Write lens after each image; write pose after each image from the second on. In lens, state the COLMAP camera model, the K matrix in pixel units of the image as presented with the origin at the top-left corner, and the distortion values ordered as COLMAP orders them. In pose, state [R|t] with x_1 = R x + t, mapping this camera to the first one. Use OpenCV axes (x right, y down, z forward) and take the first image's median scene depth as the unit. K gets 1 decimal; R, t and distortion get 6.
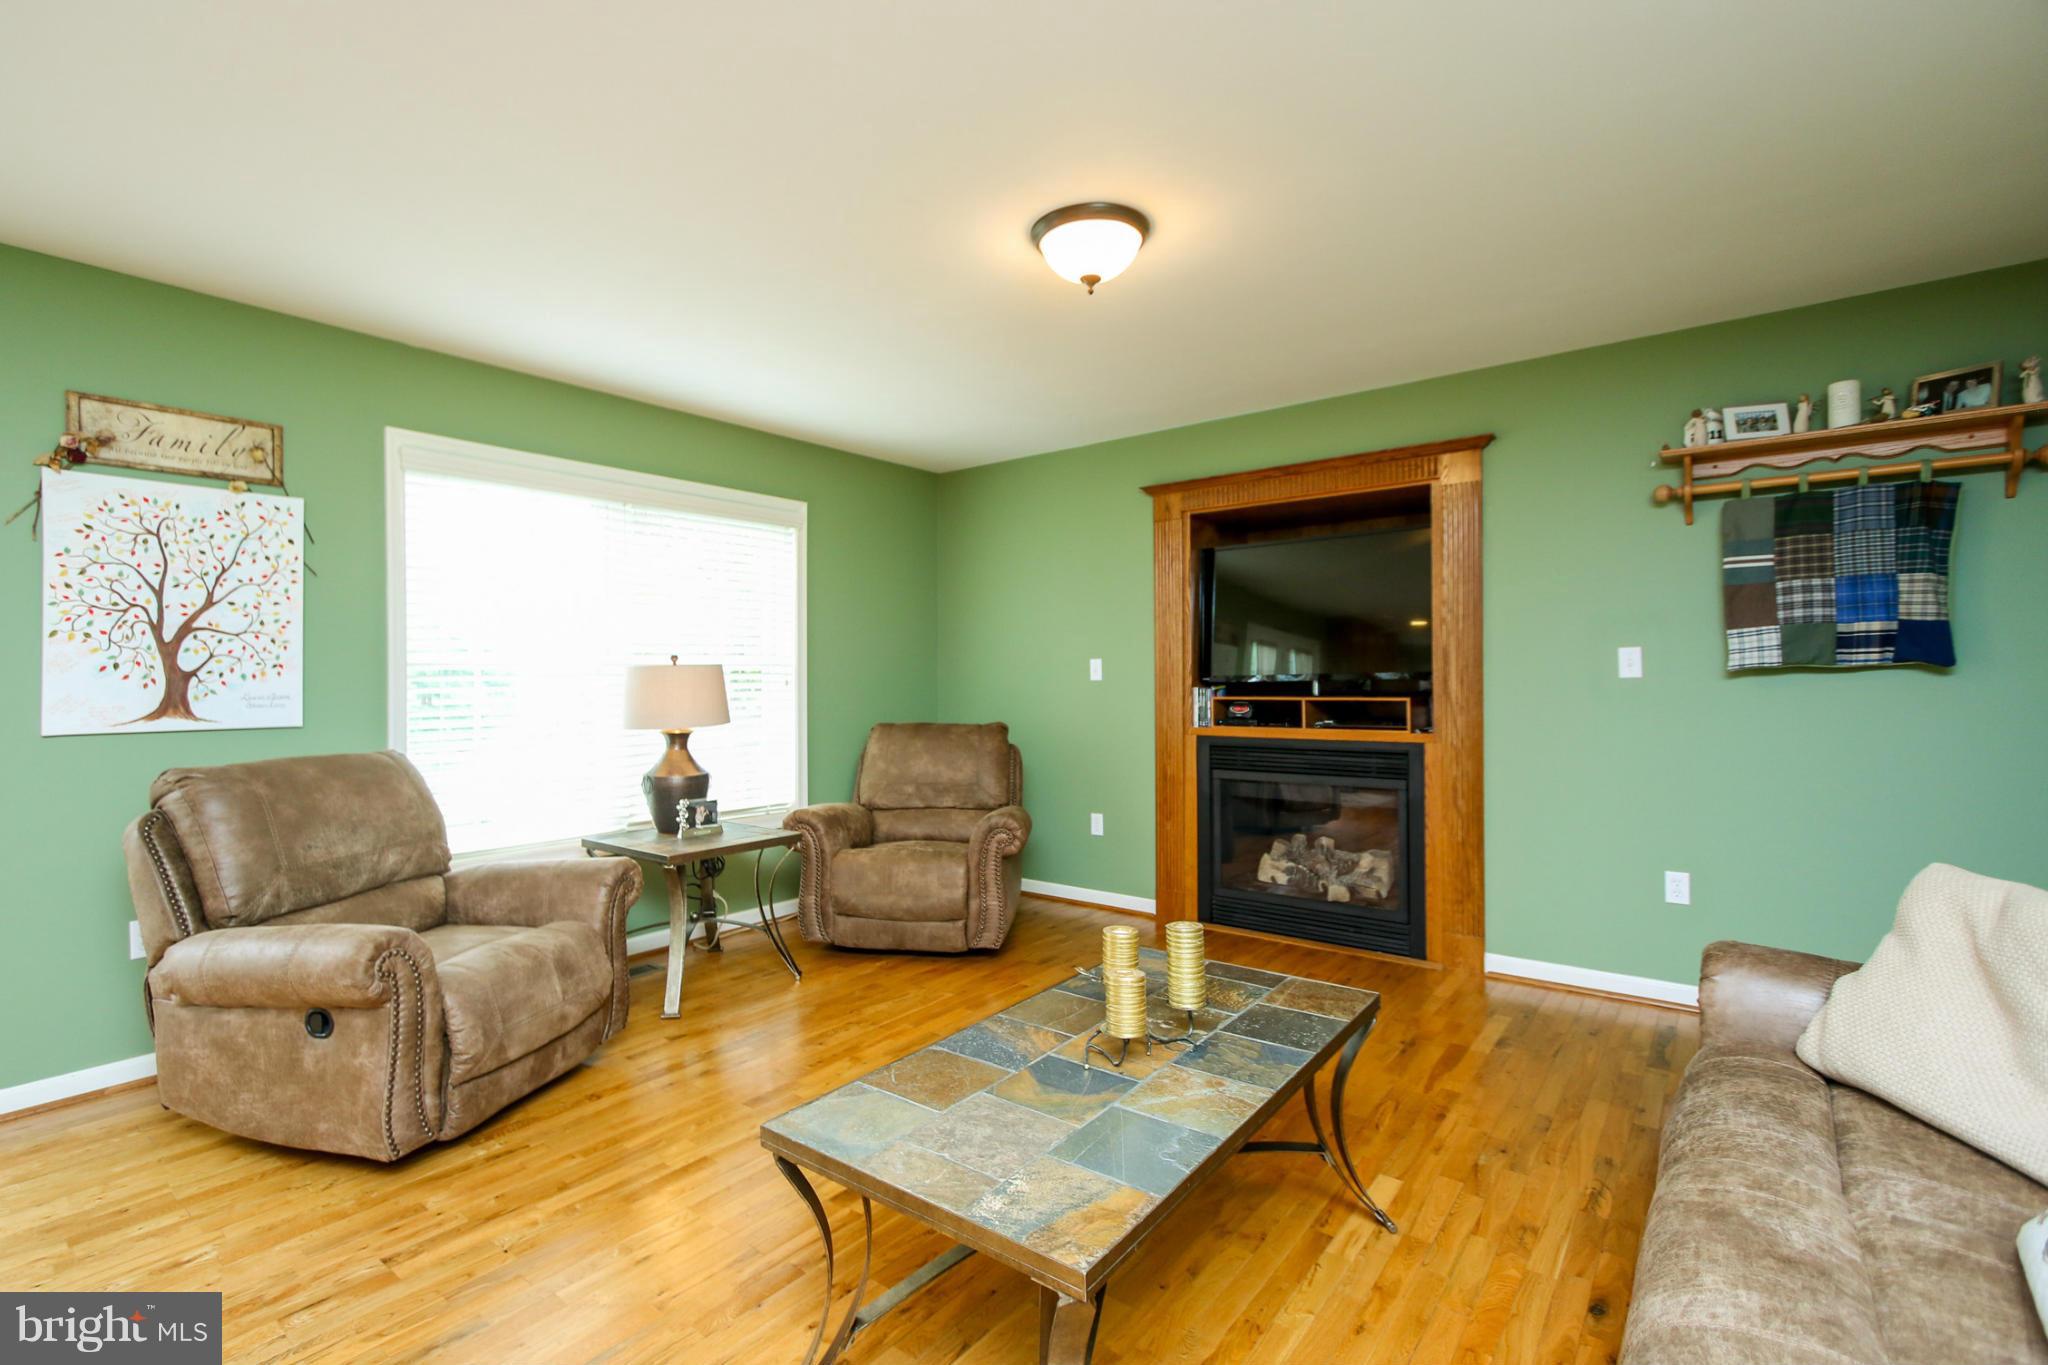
lens RADIAL K [[930.3, 0, 1030.6], [0, 930.3, 672.8], [0, 0, 1]] dist [-0.001022, -0.000563]
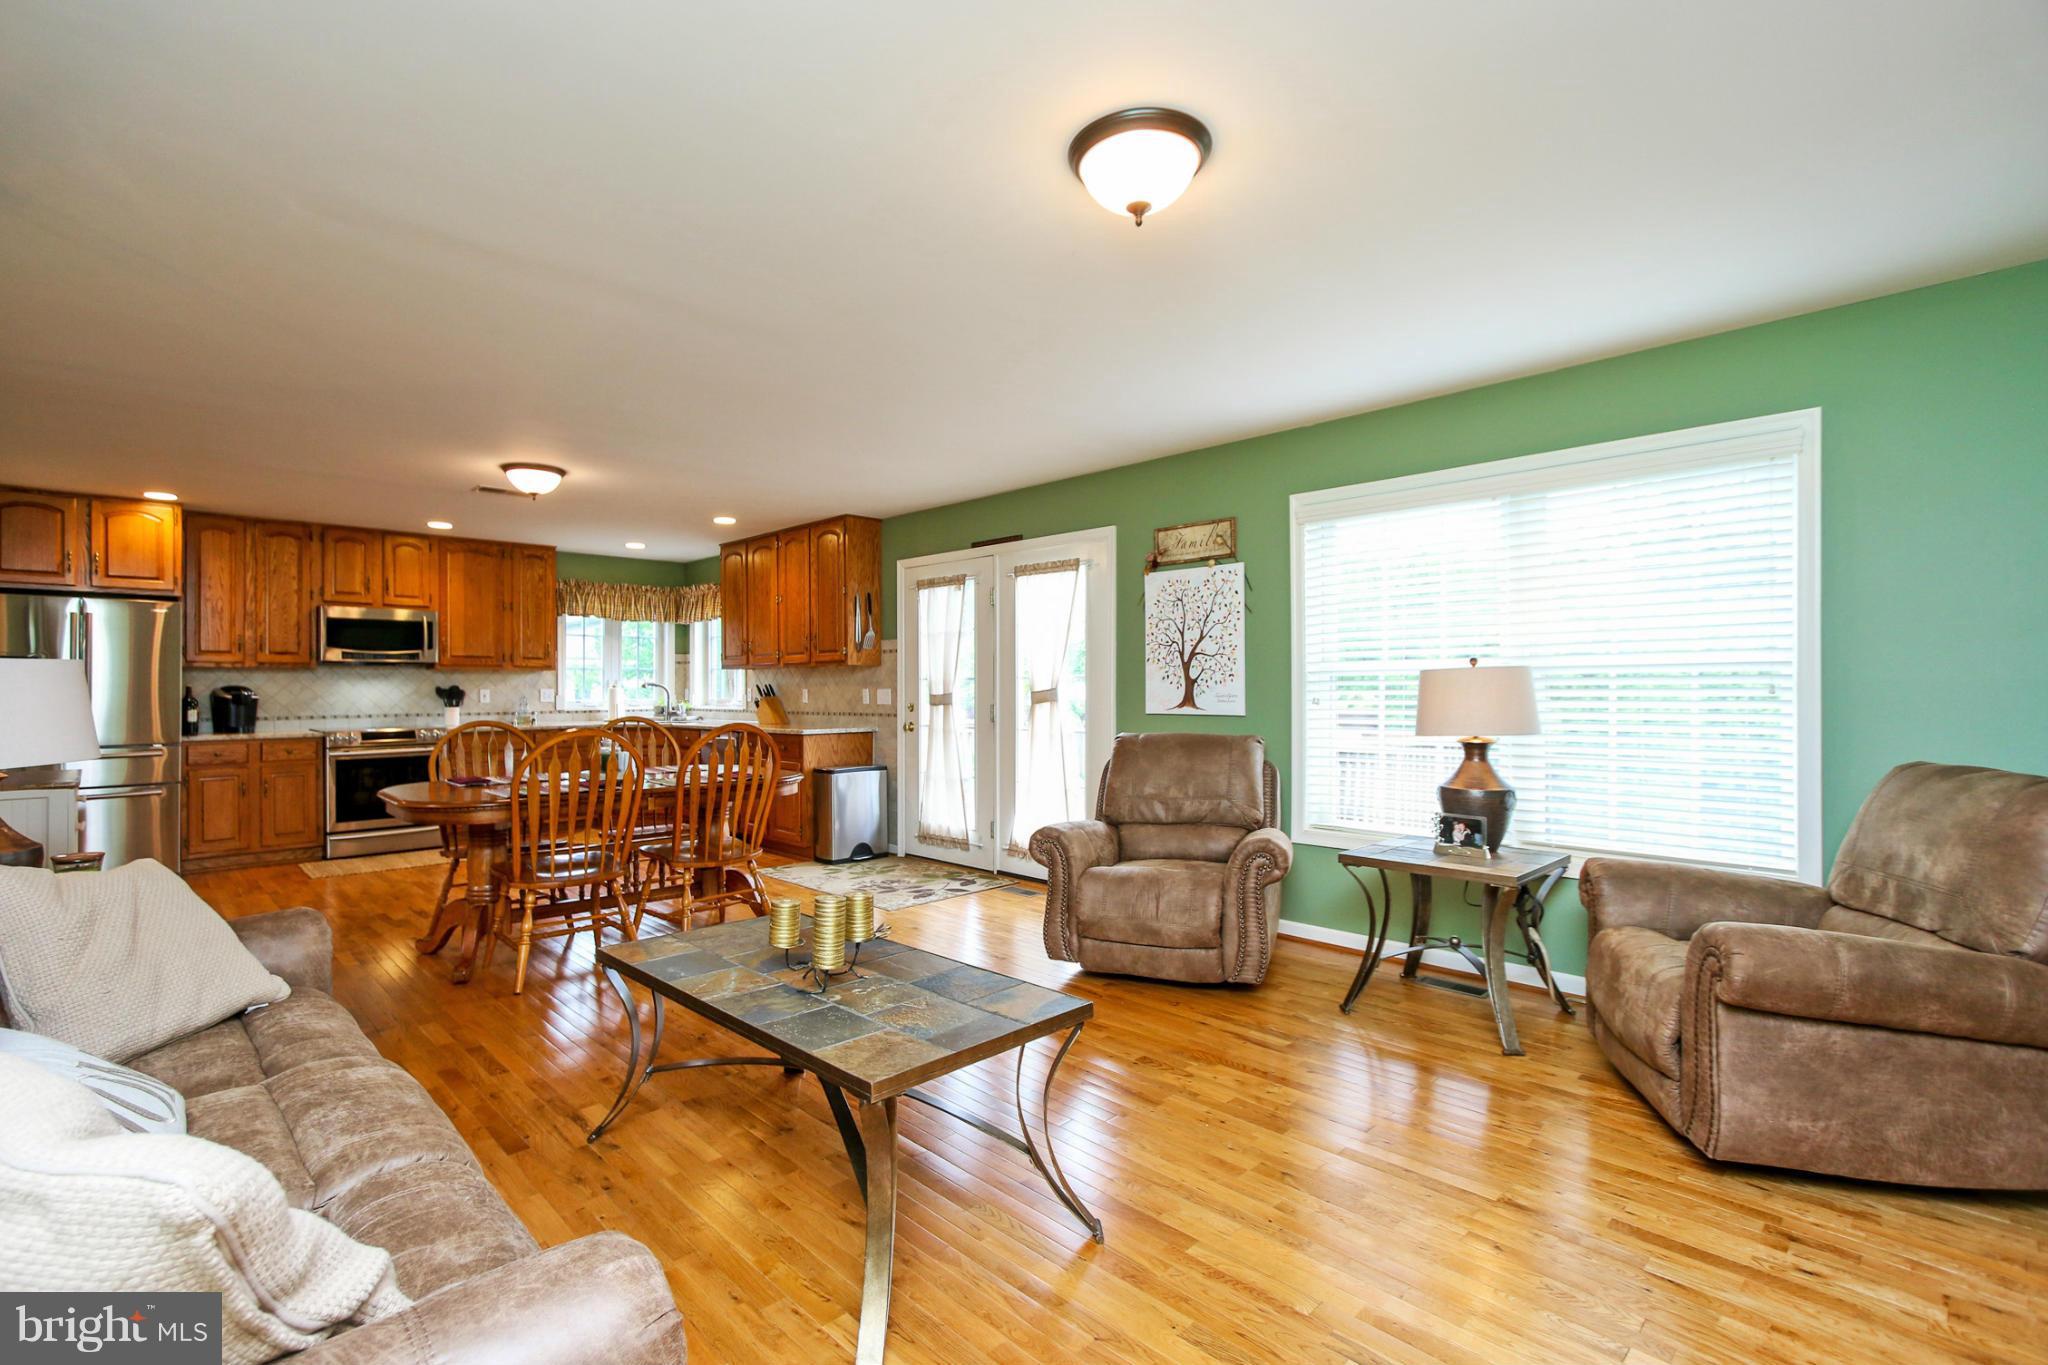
lens RADIAL K [[944.8, 0, 970.4], [0, 944.8, 686.4], [0, 0, 1]] dist [-0.001187, 0.000039]
pose [[-0.168362, 0.002806, -0.985721, 0.766854], [0.008034, 0.999967, 0.001474, 0.005246], [0.985693, -0.007671, -0.168379, 0.813778]]
